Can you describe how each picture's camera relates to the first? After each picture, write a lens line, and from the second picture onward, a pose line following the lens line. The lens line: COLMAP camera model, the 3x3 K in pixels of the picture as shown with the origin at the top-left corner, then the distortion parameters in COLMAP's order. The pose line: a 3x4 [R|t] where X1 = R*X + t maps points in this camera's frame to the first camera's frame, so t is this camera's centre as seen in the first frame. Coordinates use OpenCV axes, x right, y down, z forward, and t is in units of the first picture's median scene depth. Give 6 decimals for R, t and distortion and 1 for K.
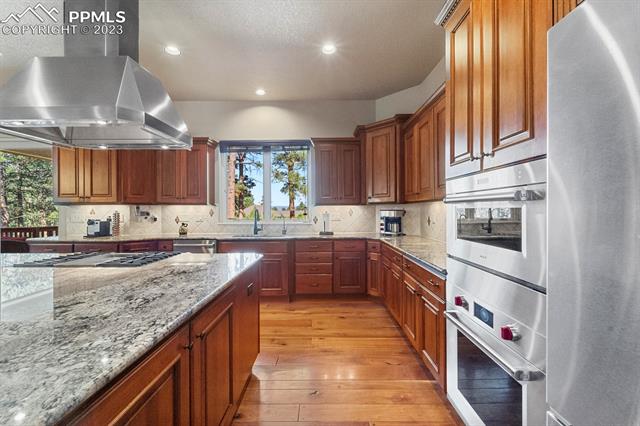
lens RADIAL K [[260.9, 0, 323.4], [0, 260.9, 210.2], [0, 0, 1]] dist [-0.002924, -0.000272]
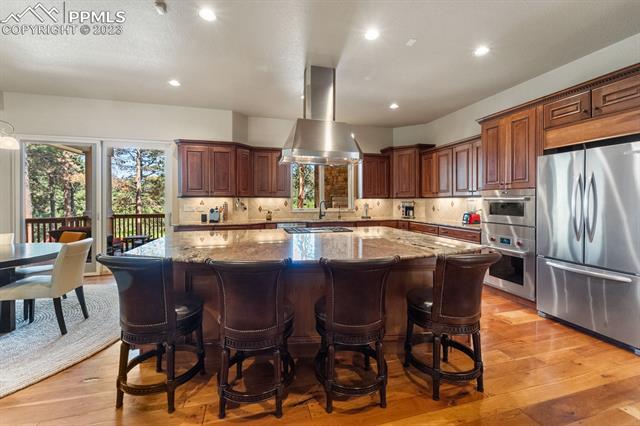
lens RADIAL K [[260.9, 0, 318.7], [0, 260.9, 200.1], [0, 0, 1]] dist [-0.002924, -0.000272]
pose [[0.966262, 0.003958, 0.257530, -0.640801], [-0.003113, 0.999988, -0.003689, -0.003671], [-0.257541, 0.002763, 0.966263, -0.368145]]
